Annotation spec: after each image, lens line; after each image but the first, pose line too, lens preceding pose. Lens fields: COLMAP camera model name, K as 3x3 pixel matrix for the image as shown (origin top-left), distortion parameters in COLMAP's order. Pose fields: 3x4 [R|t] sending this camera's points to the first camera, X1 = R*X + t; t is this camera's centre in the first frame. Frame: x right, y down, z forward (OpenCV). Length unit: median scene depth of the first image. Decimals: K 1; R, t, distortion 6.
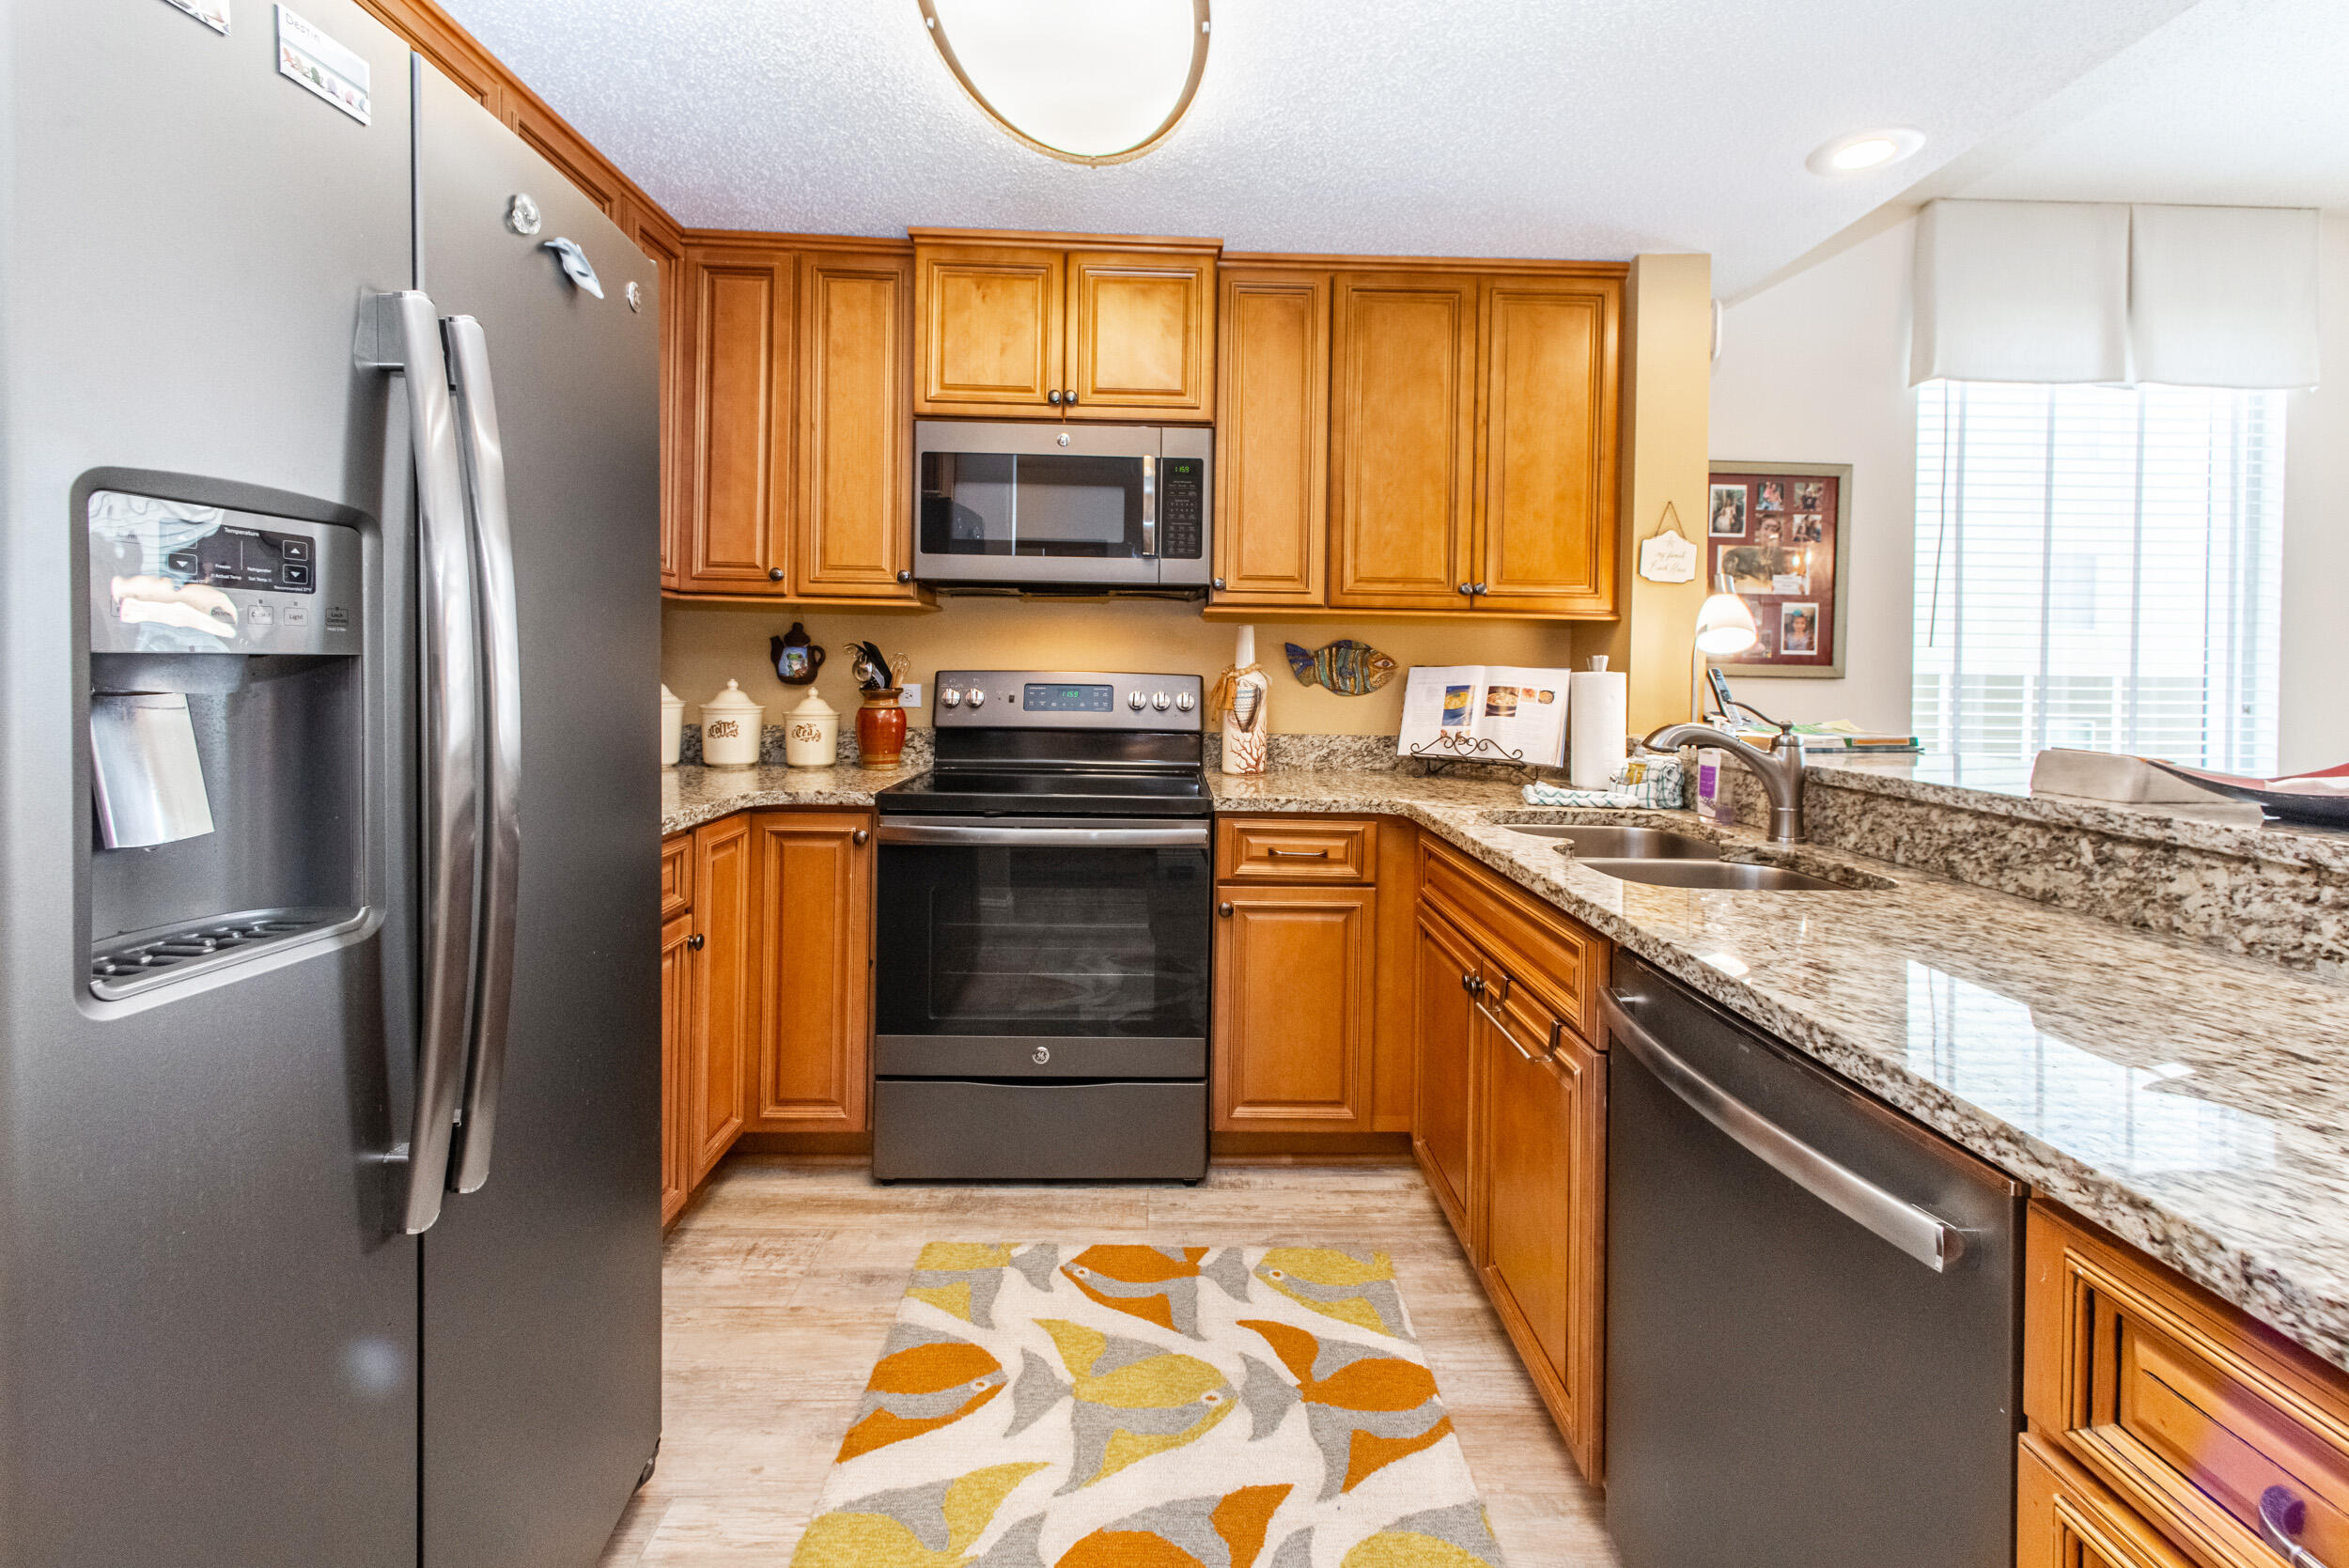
lens RADIAL K [[965.6, 0, 1179.2], [0, 965.6, 674.8], [0, 0, 1]] dist [0.001991, 0.000717]
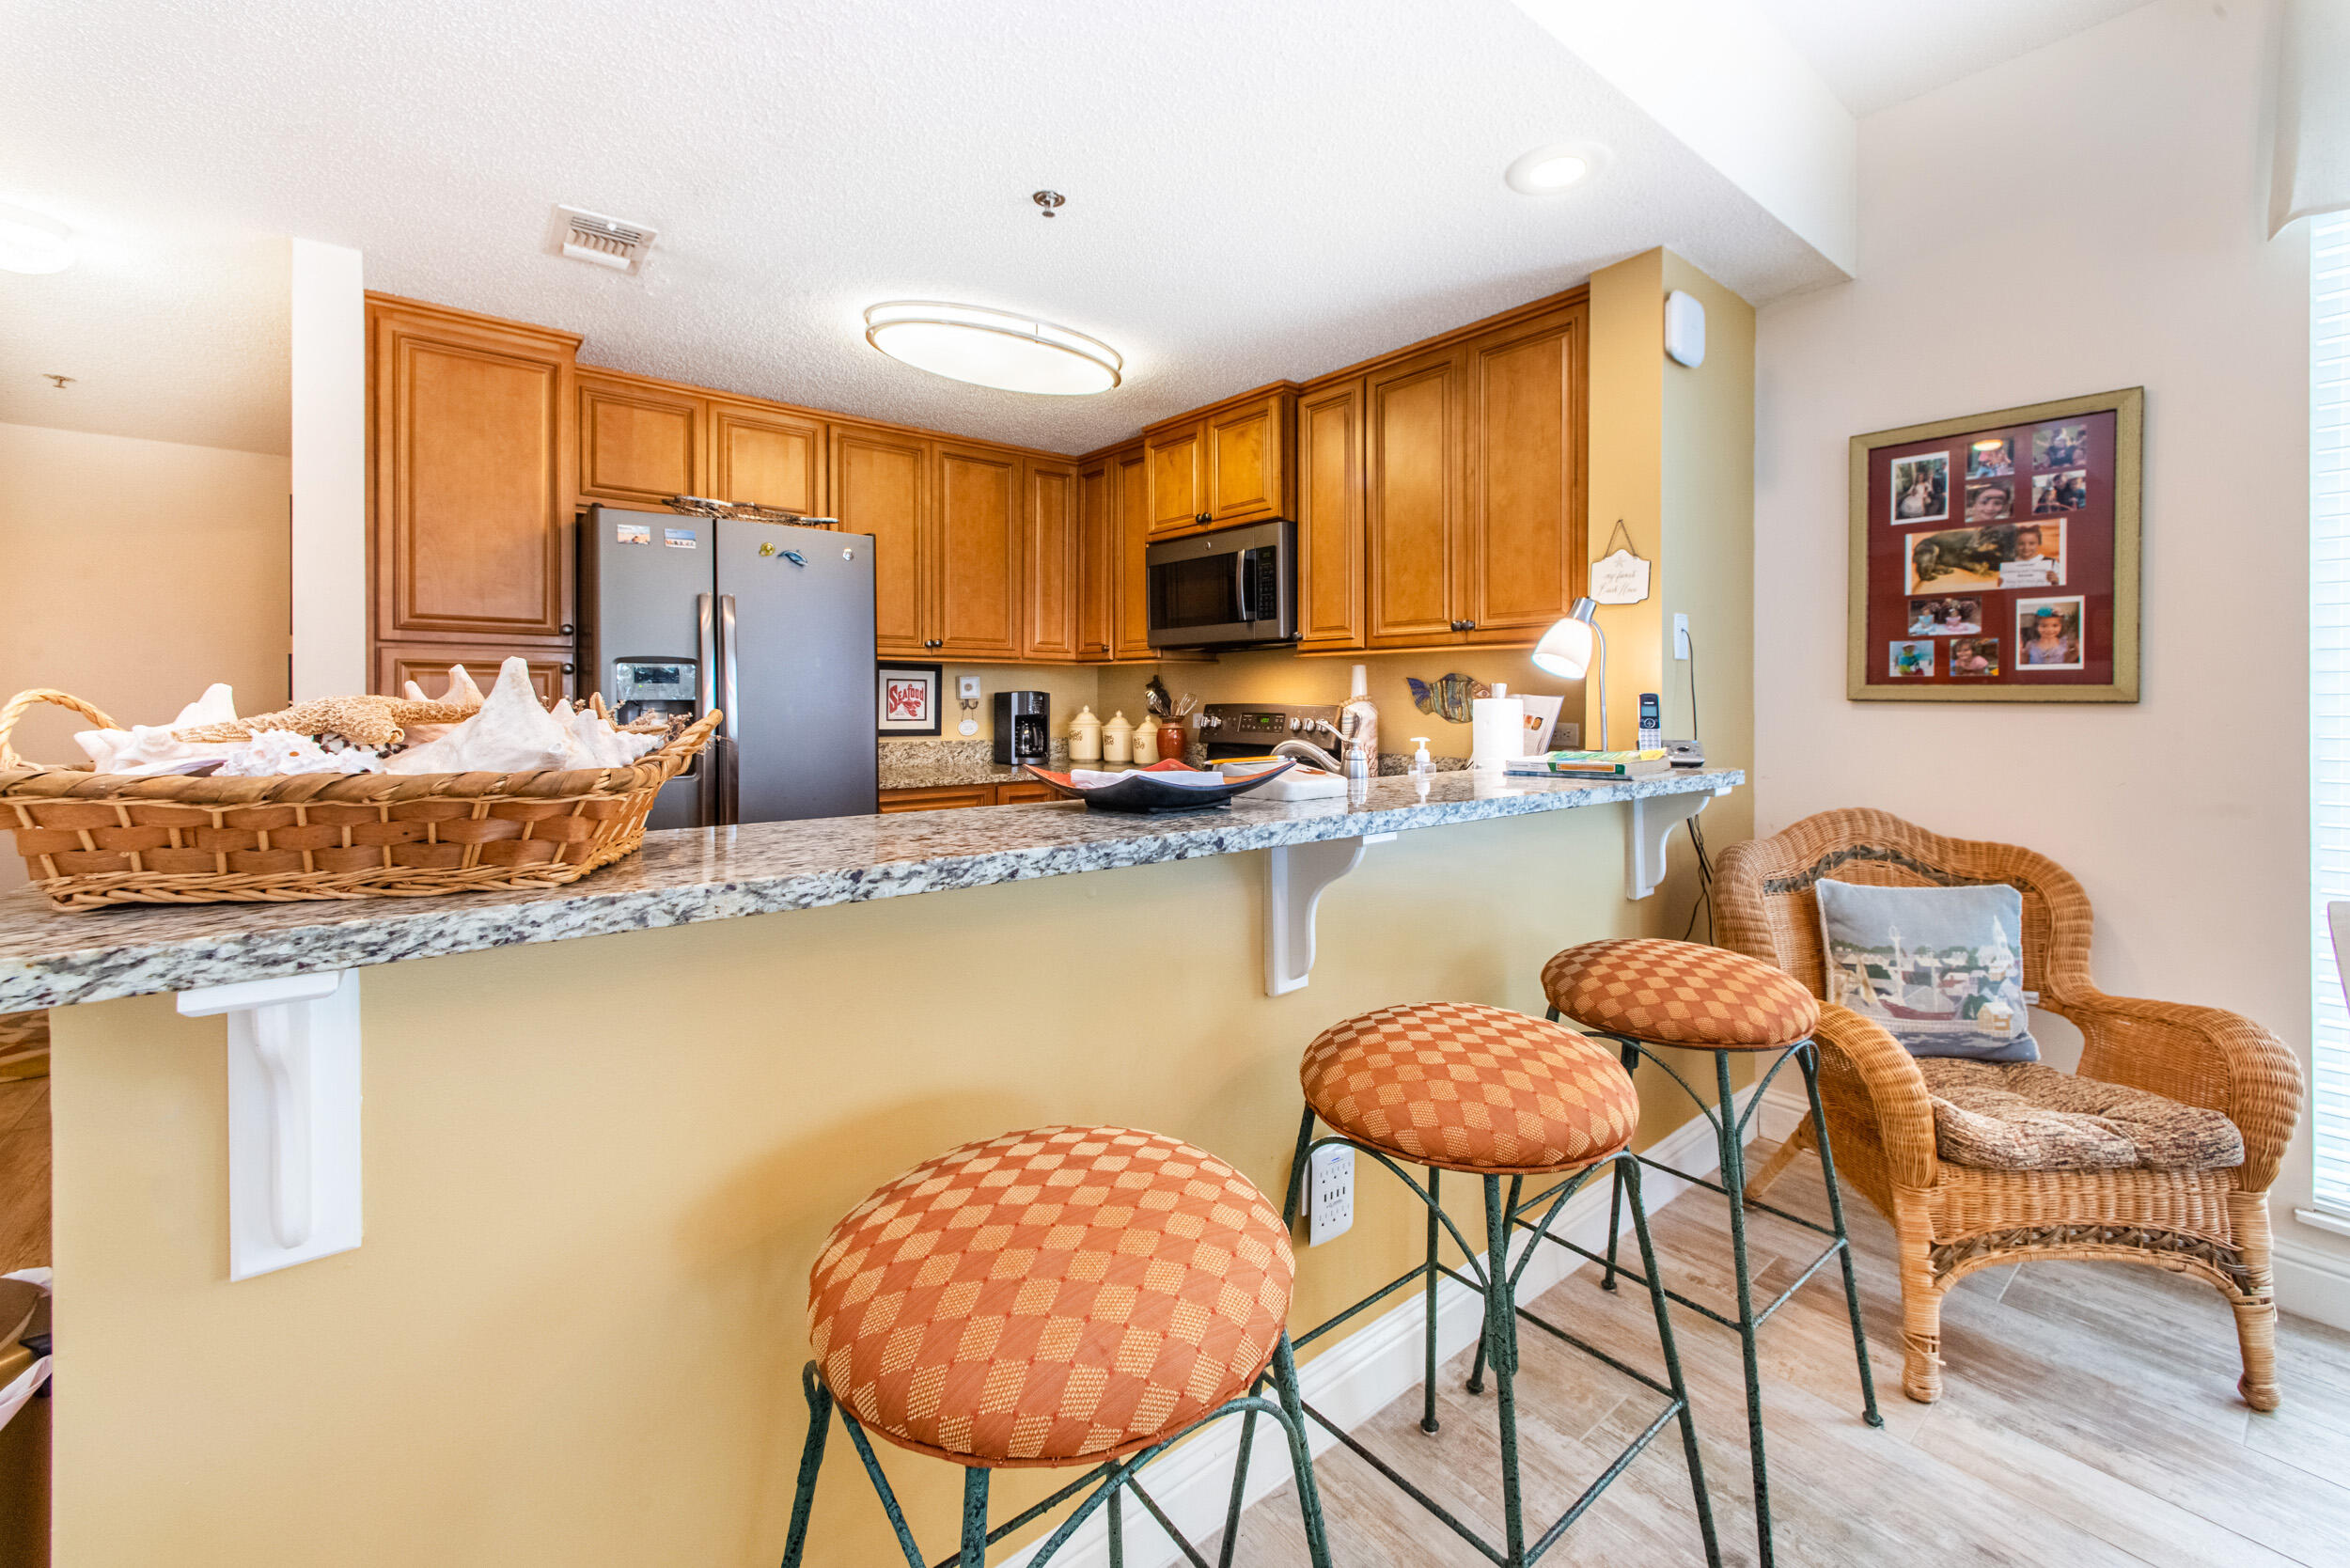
lens RADIAL K [[966.1, 0, 1182.0], [0, 966.1, 698.0], [0, 0, 1]] dist [0.001991, 0.000717]
pose [[0.613630, -0.015266, -0.789446, 0.975154], [0.003829, 0.999859, -0.016359, 0.011016], [0.789585, 0.007015, 0.613602, 0.067714]]
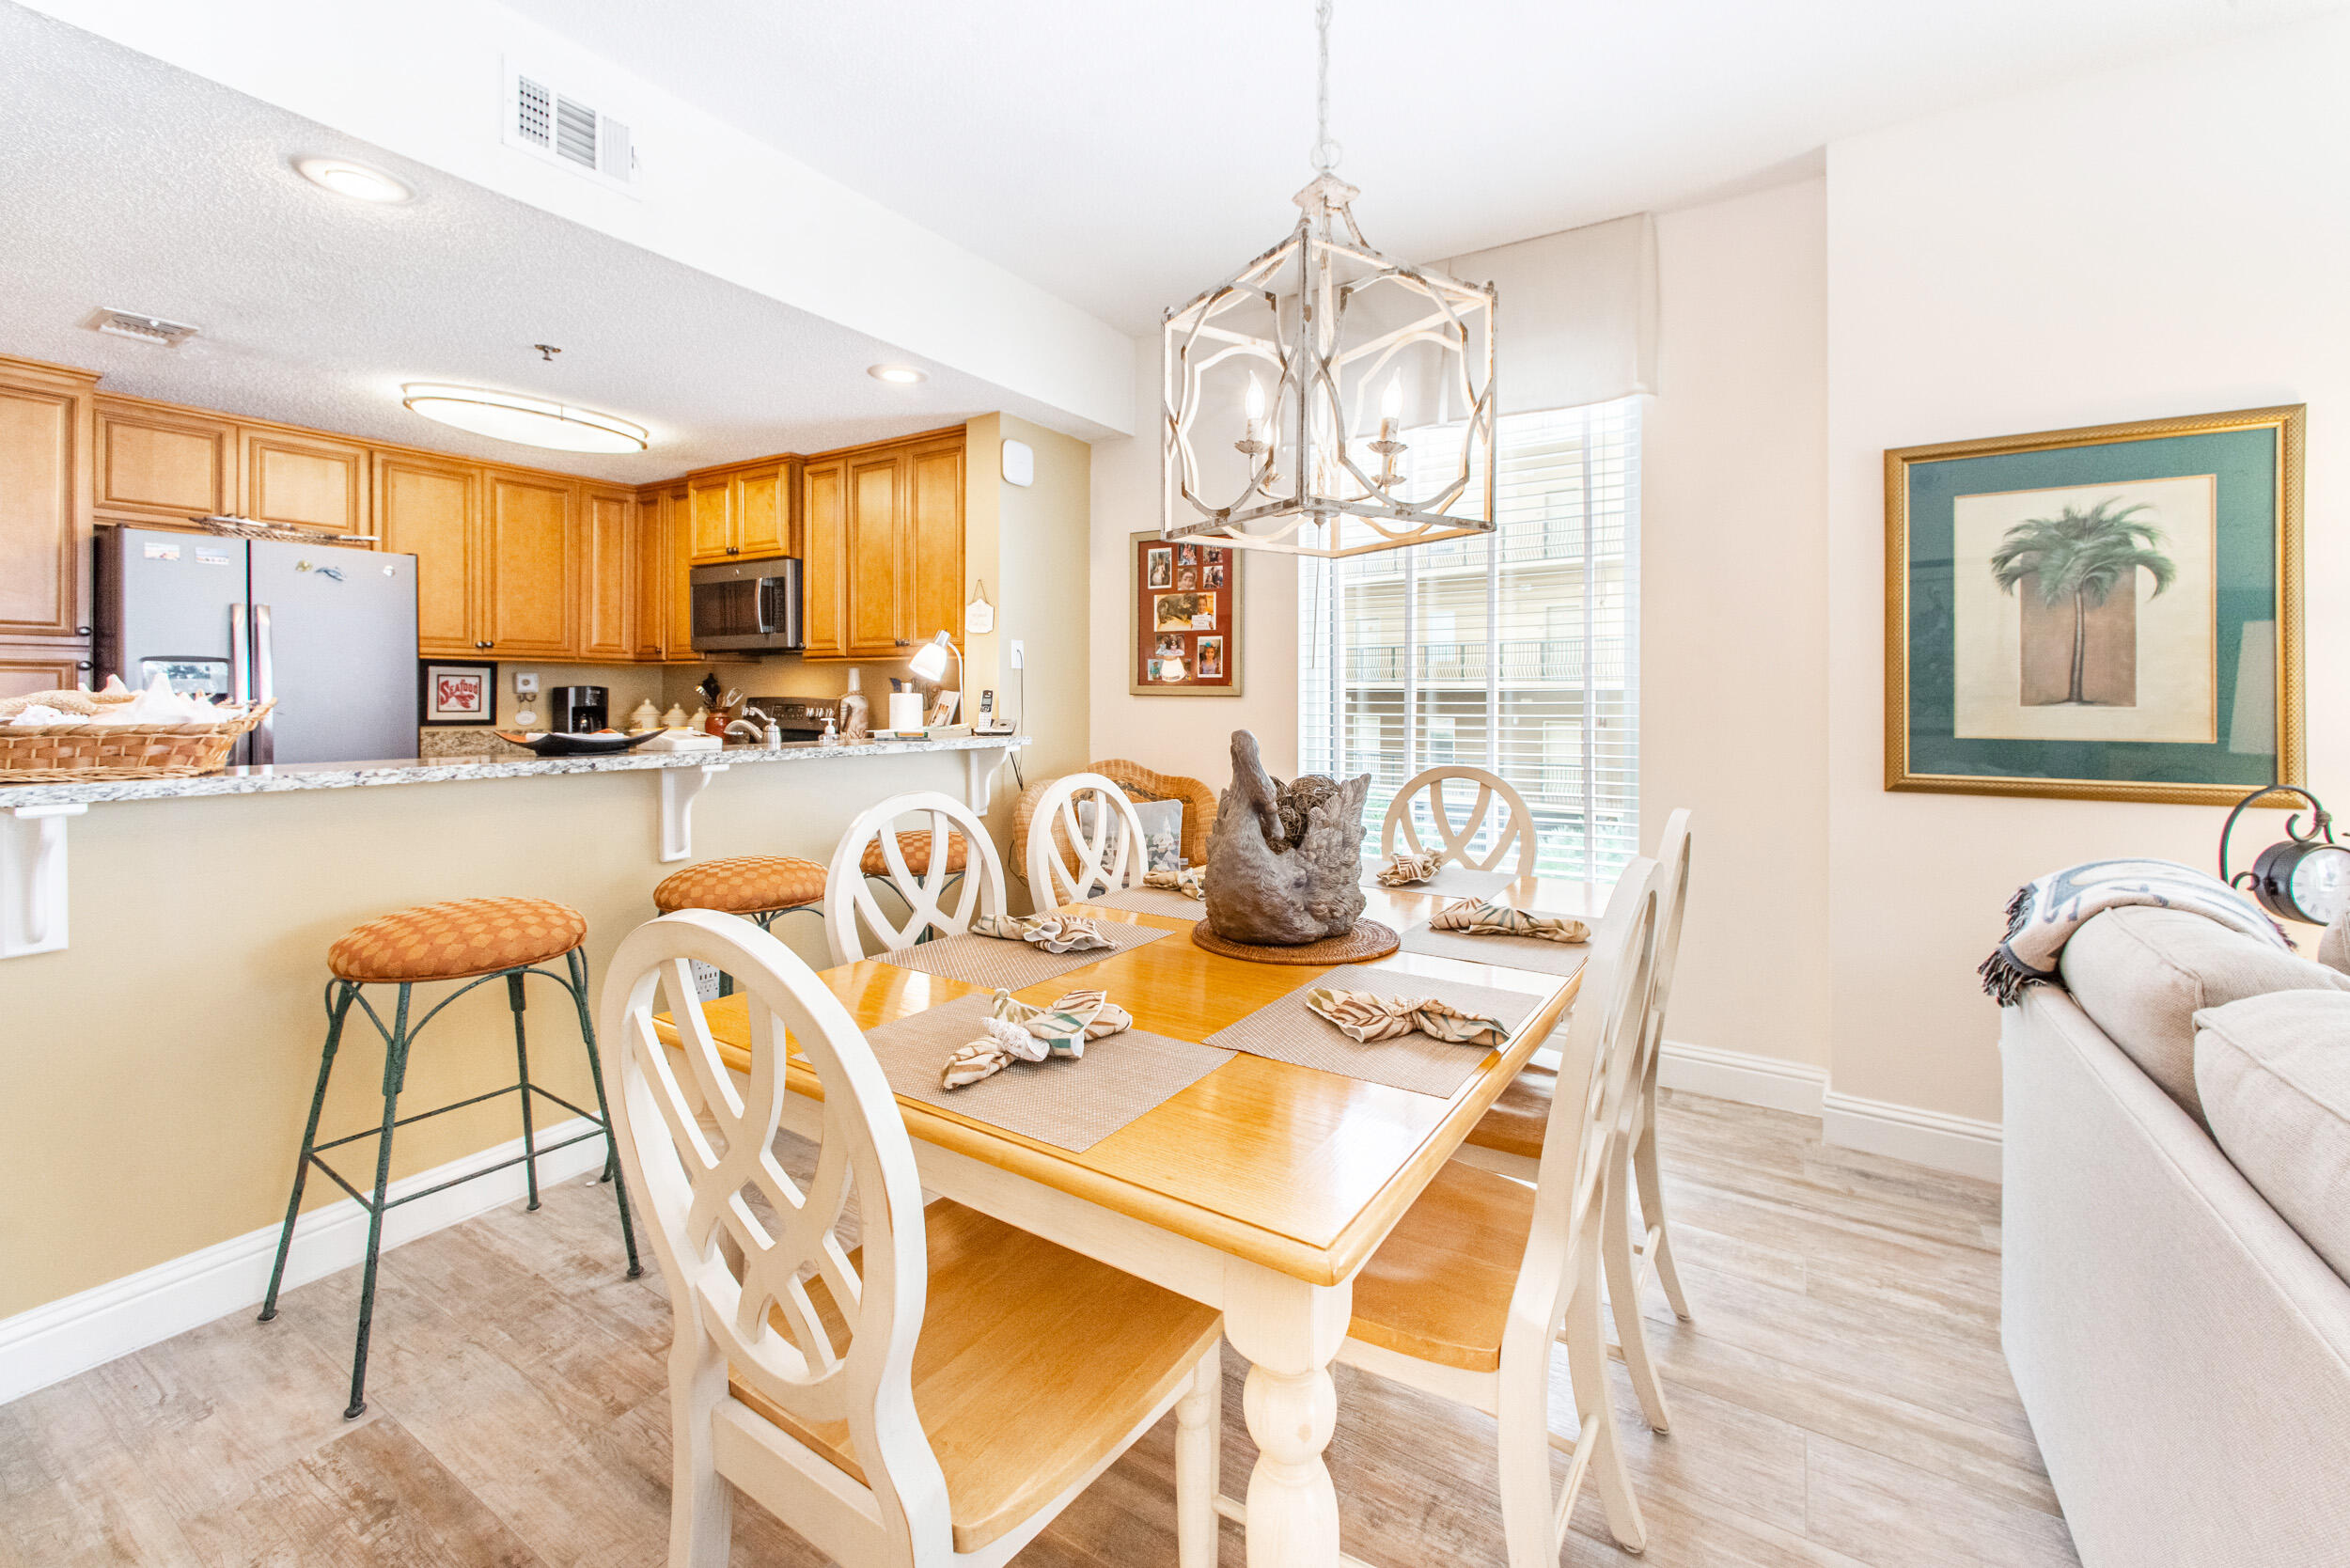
lens RADIAL K [[966.1, 0, 1181.6], [0, 966.1, 695.4], [0, 0, 1]] dist [0.001991, 0.000717]
pose [[0.837001, -0.012254, -0.547065, 1.557715], [0.006912, 0.999906, -0.011821, 0.020446], [0.547158, 0.006113, 0.837007, -0.085499]]
